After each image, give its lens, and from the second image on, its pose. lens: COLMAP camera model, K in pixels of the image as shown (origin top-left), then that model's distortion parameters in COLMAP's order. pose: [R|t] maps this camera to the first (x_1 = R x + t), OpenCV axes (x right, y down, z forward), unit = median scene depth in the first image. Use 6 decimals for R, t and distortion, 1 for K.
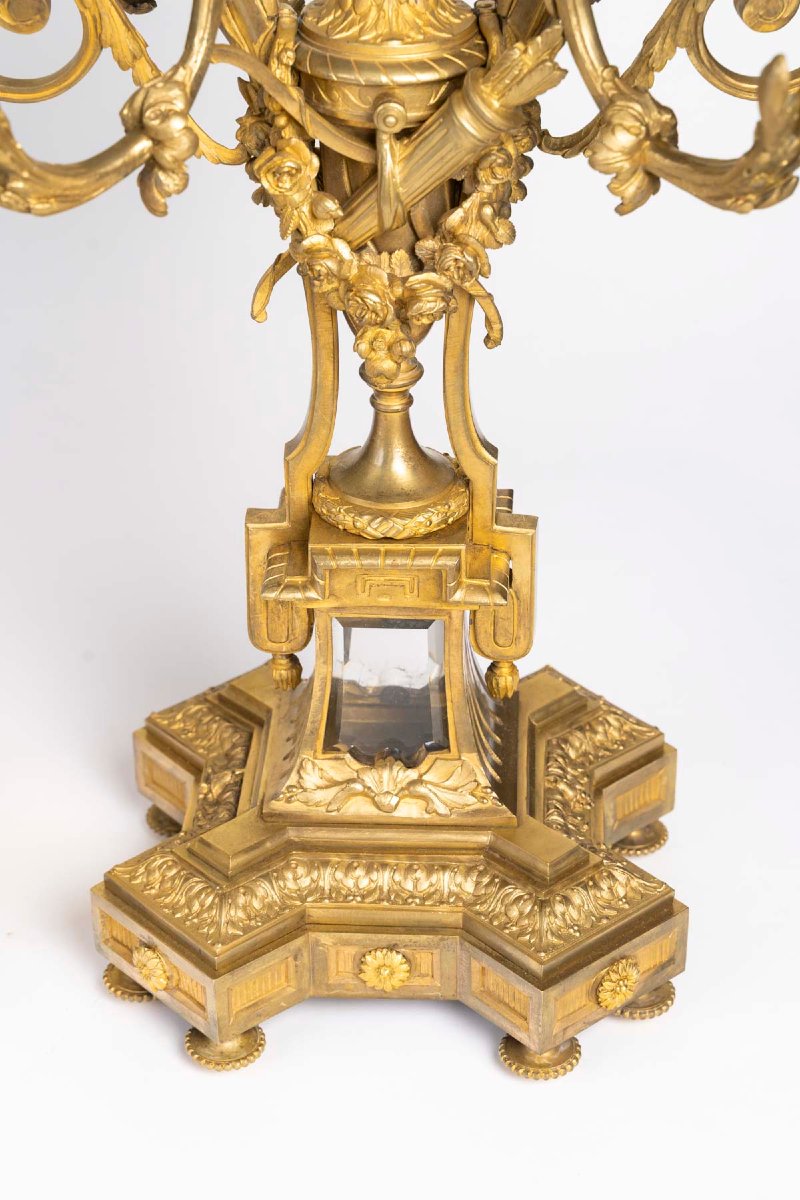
lens RADIAL K [[2465.6, 0, 398.2], [0, 2465.6, 607.1], [0, 0, 1]] dist [0.033092, 0.000000]
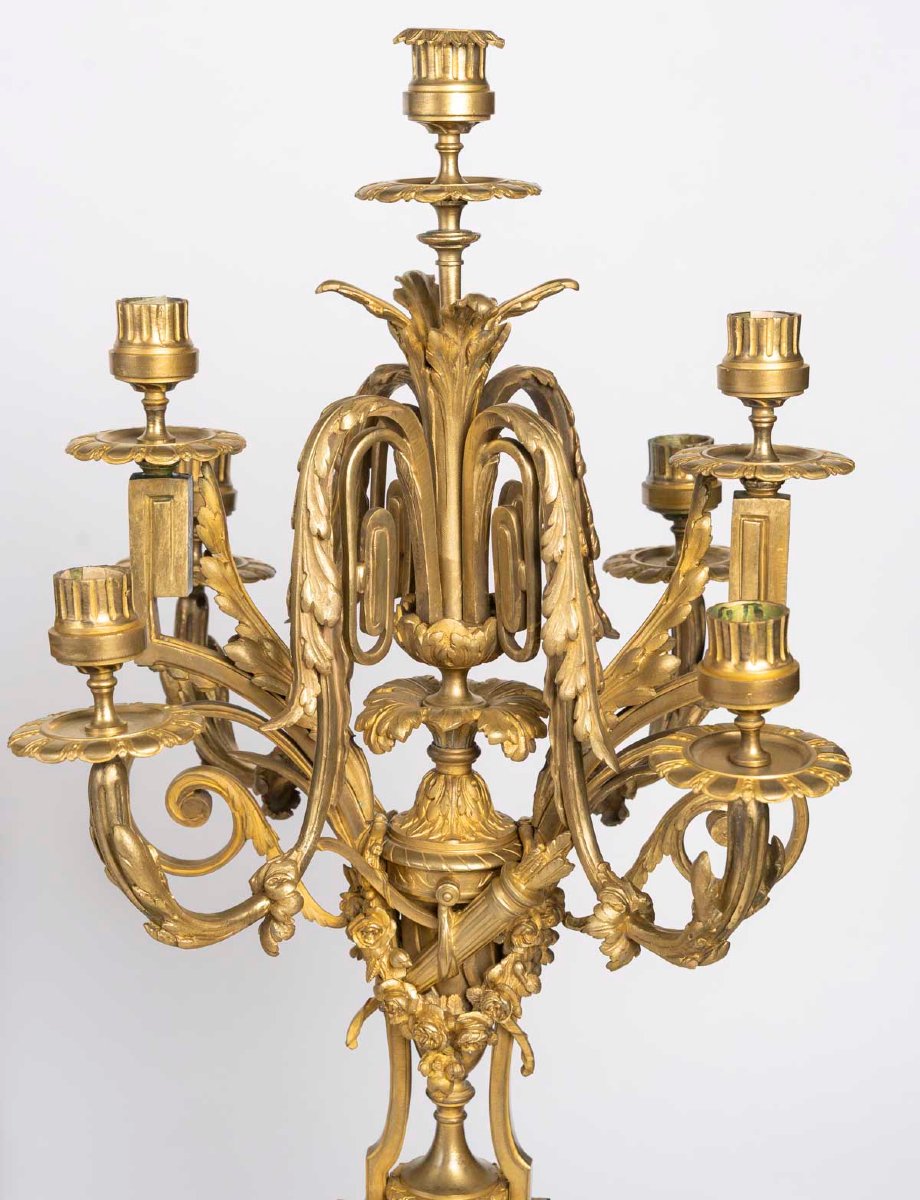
lens RADIAL K [[2432.5, 0, 461.3], [0, 2432.5, 601.4], [0, 0, 1]] dist [-0.001112, 0.000000]
pose [[0.996908, 0.030342, -0.072476, 0.095062], [-0.053477, 0.937830, -0.342950, 0.109707], [0.057565, 0.345766, 0.936553, -0.315351]]
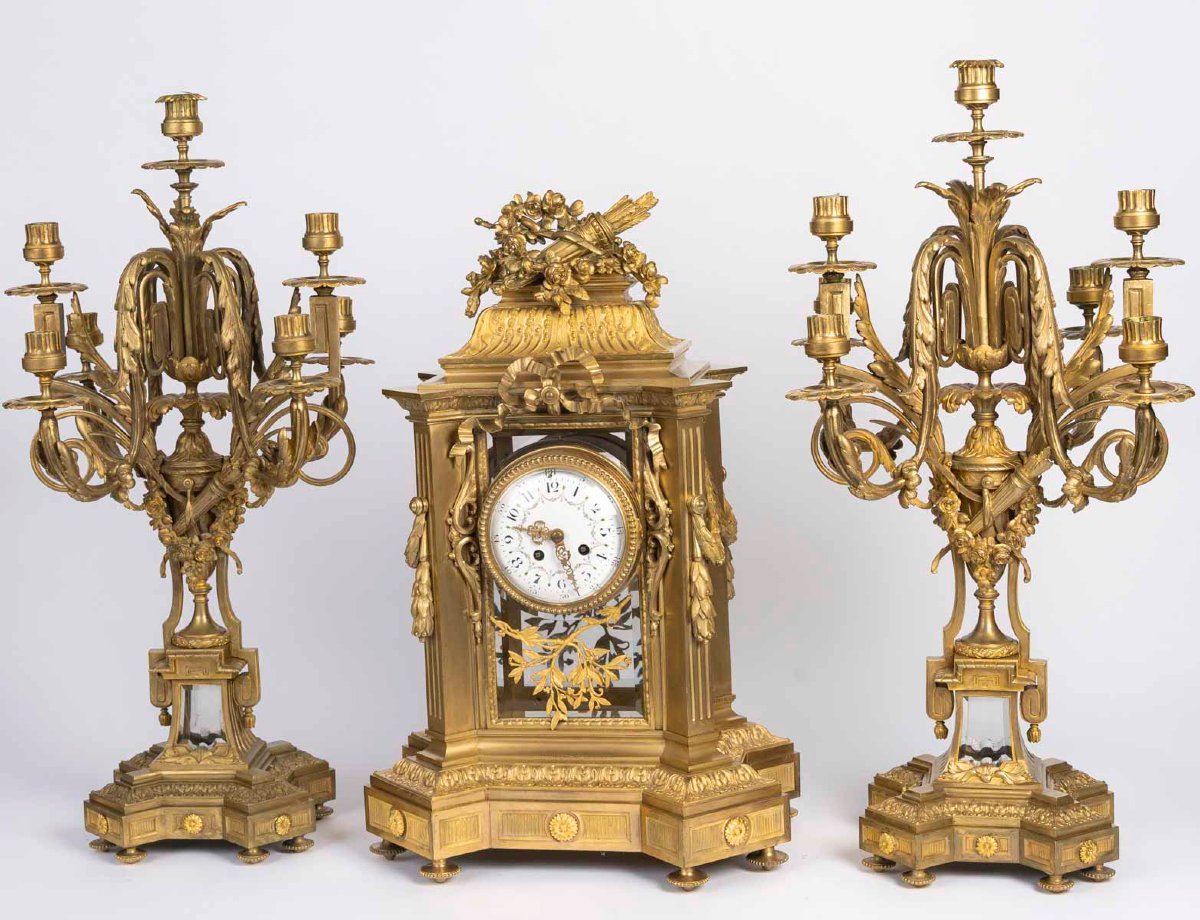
lens RADIAL K [[2164.1, 0, 544.4], [0, 2164.1, 401.4], [0, 0, 1]] dist [-0.017676, 0.000000]
pose [[0.986879, -0.004886, -0.161385, -0.099205], [-0.066585, 0.898271, -0.434368, 0.783054], [0.147090, 0.439415, 0.886160, -1.222834]]
